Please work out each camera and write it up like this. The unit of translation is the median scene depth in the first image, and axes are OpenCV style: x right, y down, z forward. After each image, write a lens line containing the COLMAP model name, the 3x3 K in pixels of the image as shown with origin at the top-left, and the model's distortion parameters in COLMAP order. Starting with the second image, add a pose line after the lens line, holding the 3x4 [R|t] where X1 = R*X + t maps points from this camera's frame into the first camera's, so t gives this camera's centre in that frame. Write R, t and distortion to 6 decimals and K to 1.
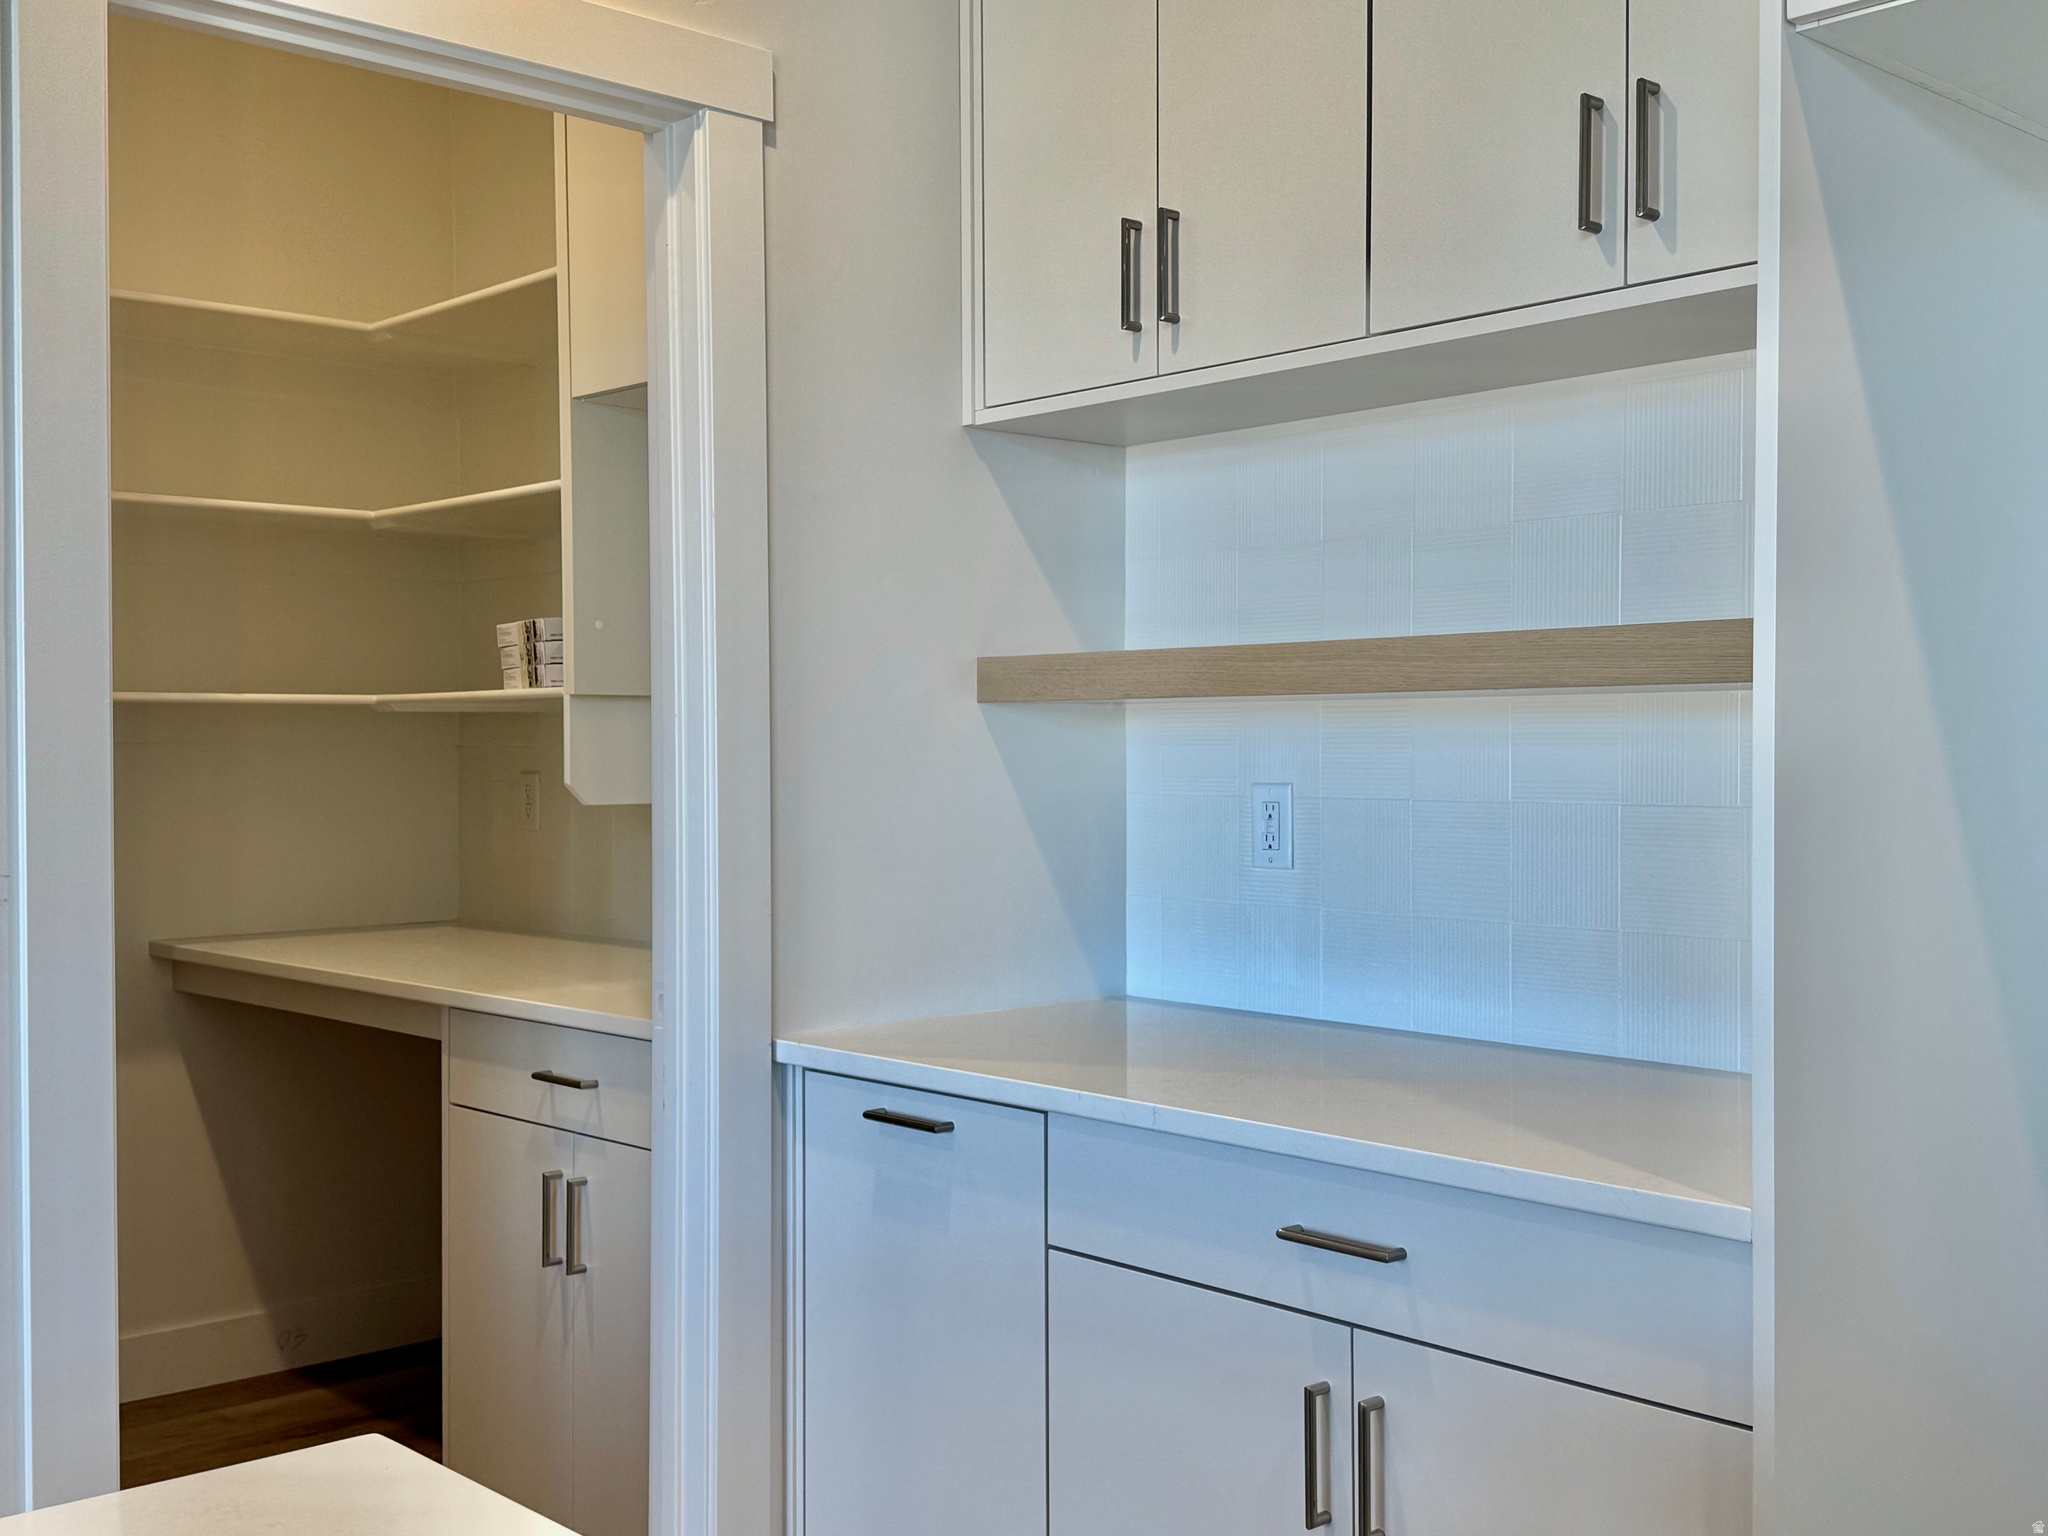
lens RADIAL K [[2236.5, 0, 1024.0], [0, 2236.5, 768.0], [0, 0, 1]] dist [0.104750, -0.003626]
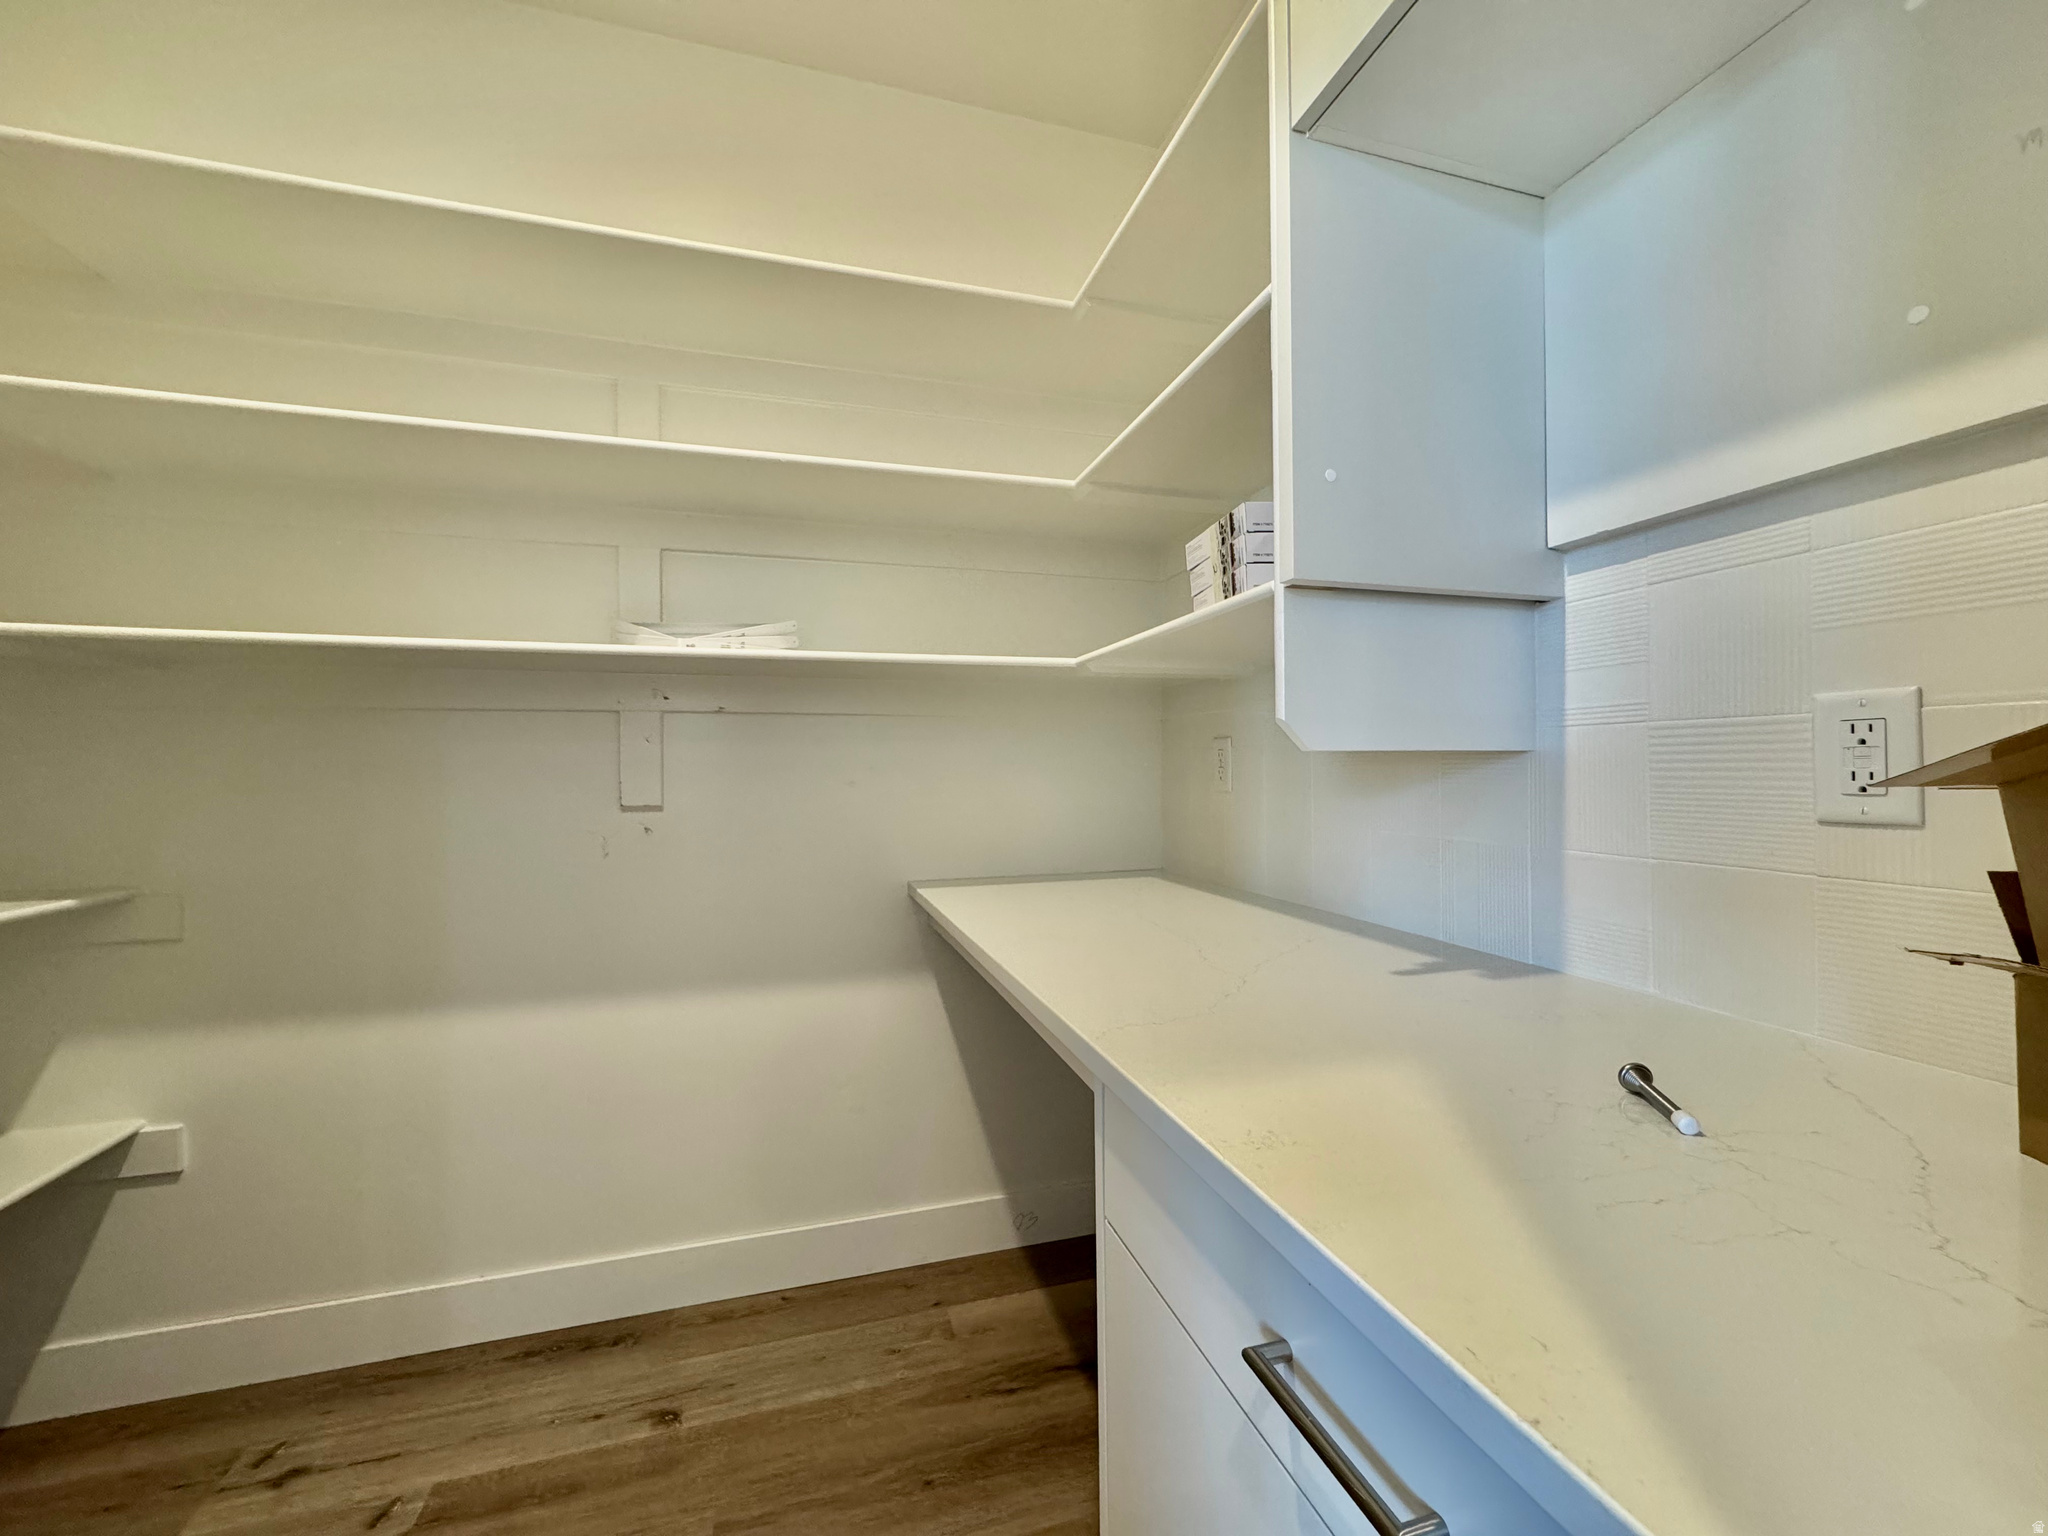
lens RADIAL K [[818.3, 0, 1024.0], [0, 818.3, 768.0], [0, 0, 1]] dist [-0.000010, 0.000222]
pose [[0.901927, -0.005457, -0.431853, -0.161650], [-0.001758, 0.999865, -0.016306, 0.025461], [0.431884, 0.015466, 0.901796, 0.719749]]
